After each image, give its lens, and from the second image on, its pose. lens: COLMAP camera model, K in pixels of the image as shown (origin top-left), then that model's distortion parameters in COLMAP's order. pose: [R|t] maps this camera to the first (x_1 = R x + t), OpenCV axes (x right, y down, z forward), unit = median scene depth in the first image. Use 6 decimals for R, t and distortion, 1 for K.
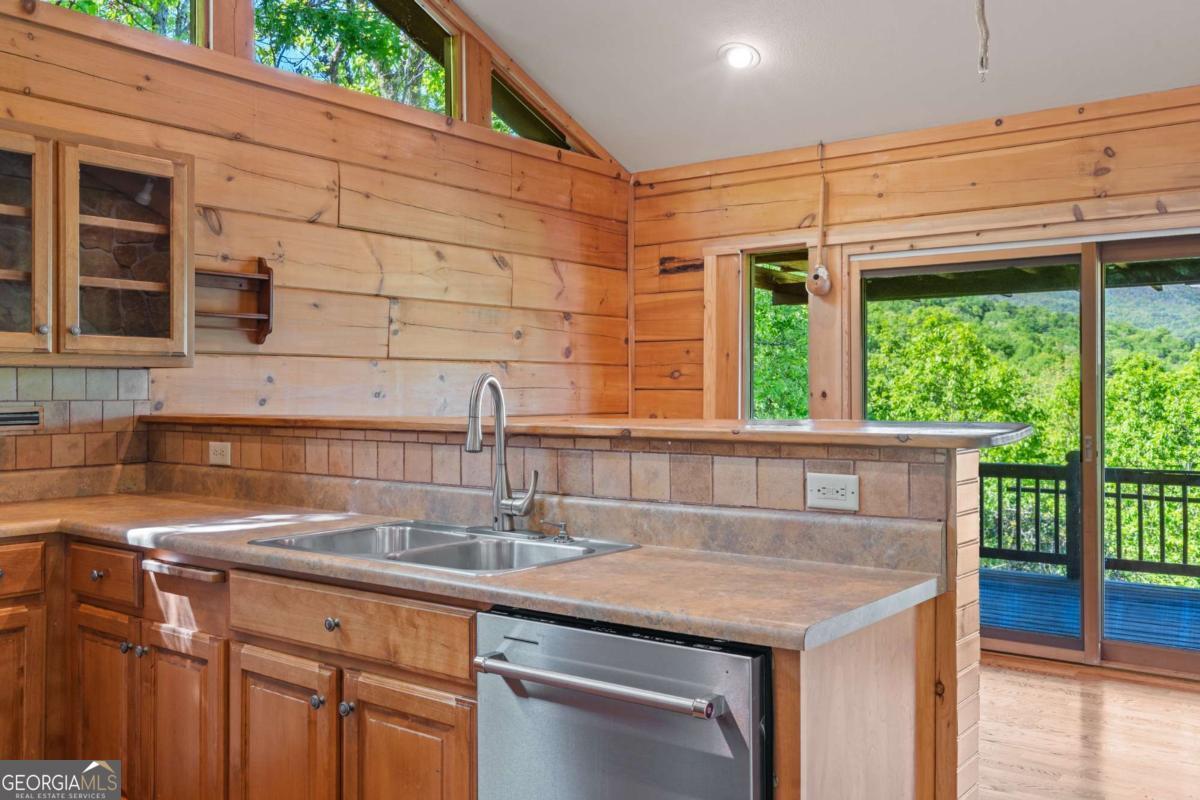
lens RADIAL K [[1051.4, 0, 592.9], [0, 1051.4, 395.3], [0, 0, 1]] dist [0.005880, -0.000469]
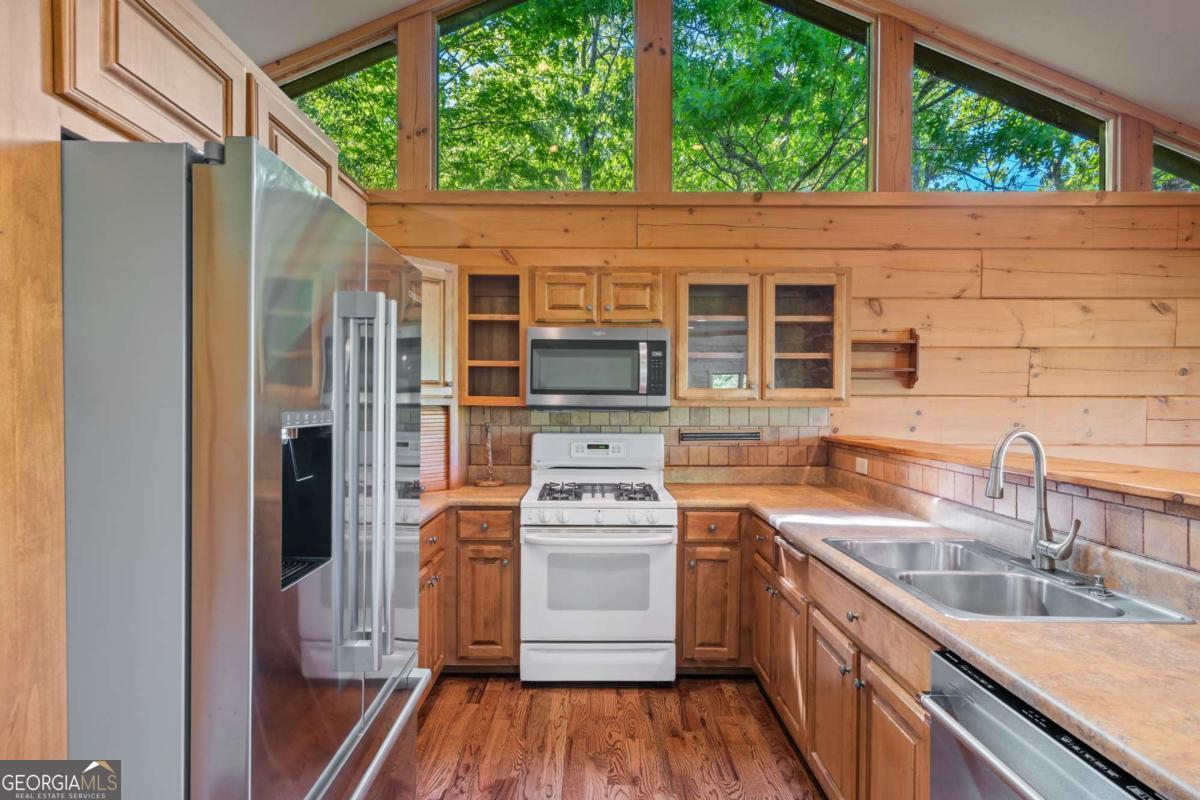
lens RADIAL K [[615.1, 0, 602.7], [0, 615.1, 410.7], [0, 0, 1]] dist [0.000233, 0.000153]
pose [[0.603834, 0.019229, -0.796878, 0.098559], [-0.007862, 0.999804, 0.018168, -0.030357], [0.797071, -0.004705, 0.603867, 0.158378]]
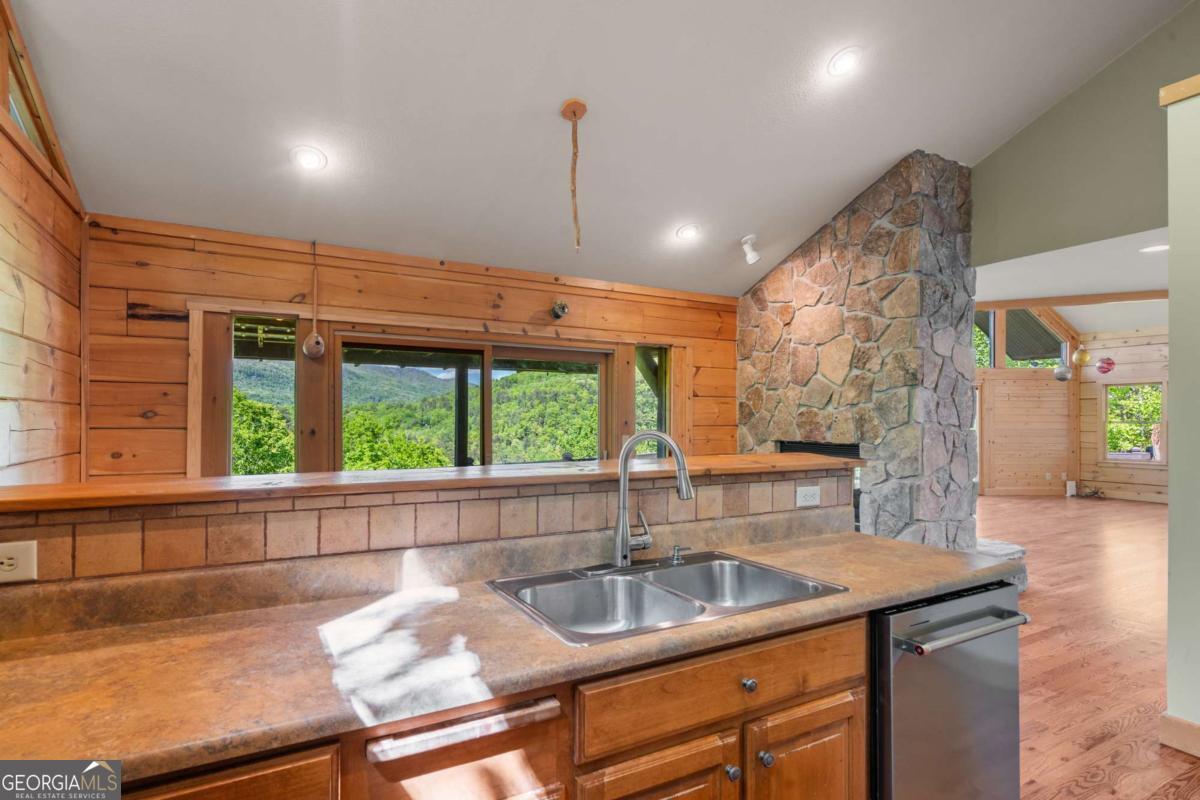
lens RADIAL K [[615.1, 0, 598.1], [0, 615.1, 411.1], [0, 0, 1]] dist [0.000233, 0.000153]
pose [[0.392036, 0.015252, 0.919823, -0.450687], [-0.000020, 0.999863, -0.016571, -0.018419], [-0.919950, 0.006478, 0.391982, 0.476848]]
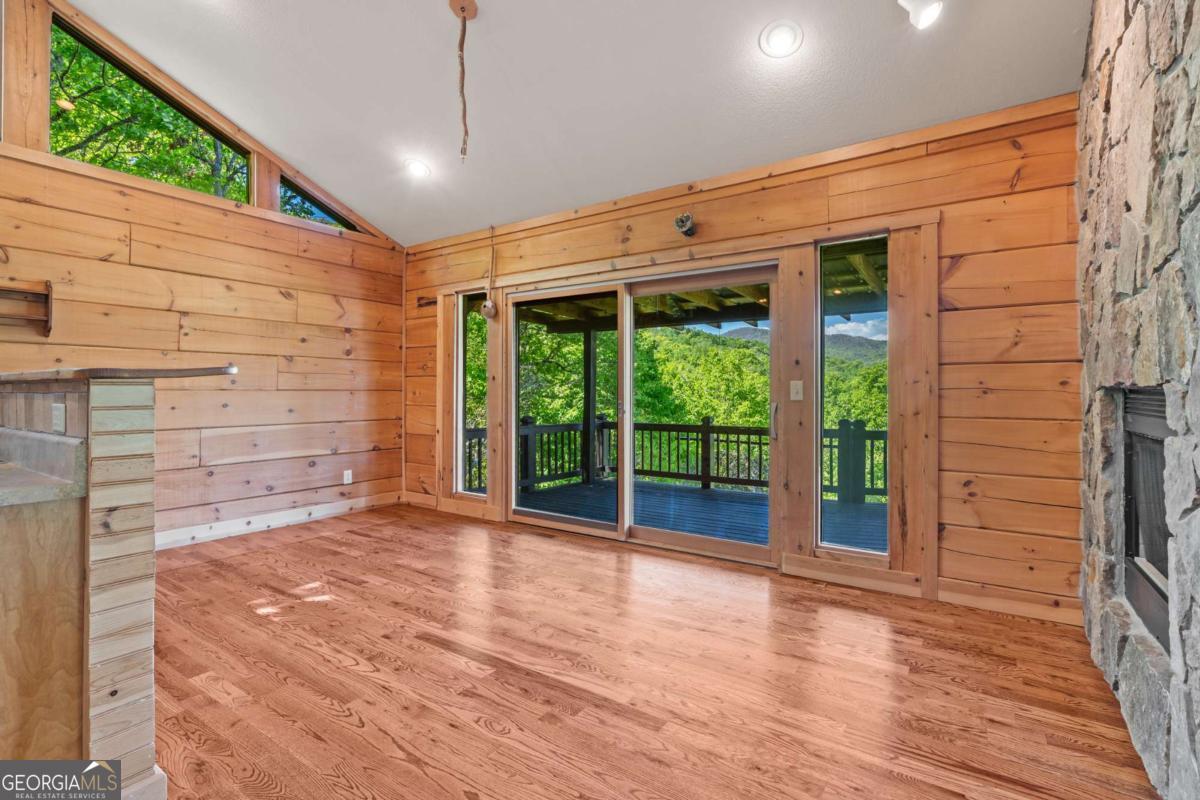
lens RADIAL K [[554.6, 0, 599.2], [0, 554.6, 387.4], [0, 0, 1]] dist [0.000795, 0.001108]
pose [[0.998437, 0.003226, 0.055799, 0.435351], [-0.002503, 0.999912, -0.013018, 0.032567], [-0.055836, 0.012858, 0.998357, 0.152790]]
